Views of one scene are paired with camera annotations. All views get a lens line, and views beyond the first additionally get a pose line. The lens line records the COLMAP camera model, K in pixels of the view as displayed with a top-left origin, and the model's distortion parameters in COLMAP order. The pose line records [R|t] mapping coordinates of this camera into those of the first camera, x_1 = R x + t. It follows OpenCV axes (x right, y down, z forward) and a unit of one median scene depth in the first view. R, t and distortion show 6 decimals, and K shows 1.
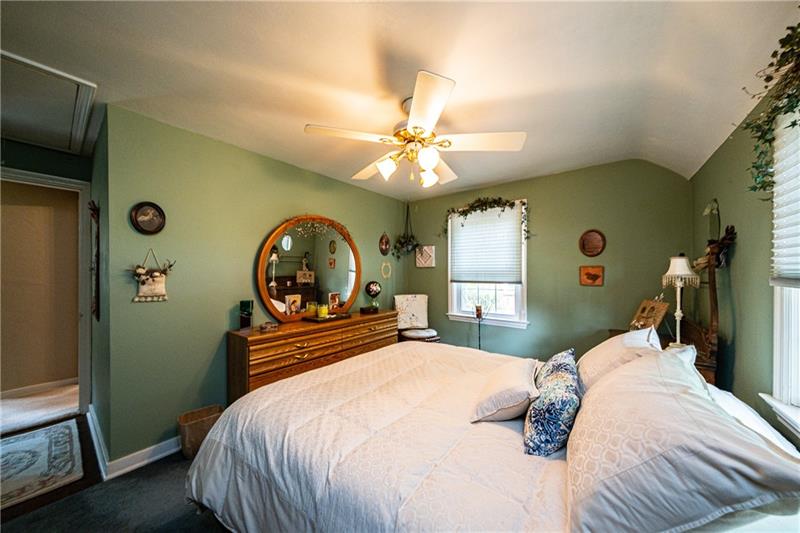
lens RADIAL K [[271.6, 0, 402.1], [0, 271.6, 272.3], [0, 0, 1]] dist [0.000079, -0.000229]
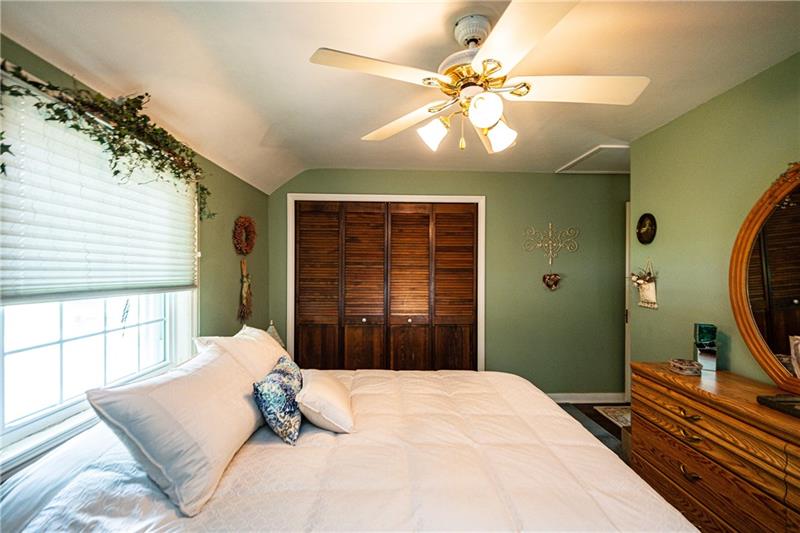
lens RADIAL K [[343.3, 0, 399.3], [0, 343.3, 269.3], [0, 0, 1]] dist [0.004148, -0.000448]
pose [[-0.772931, -0.003590, -0.634480, 0.580476], [-0.005805, 0.999982, 0.001415, -0.031596], [0.634464, 0.004777, -0.772938, 1.242321]]
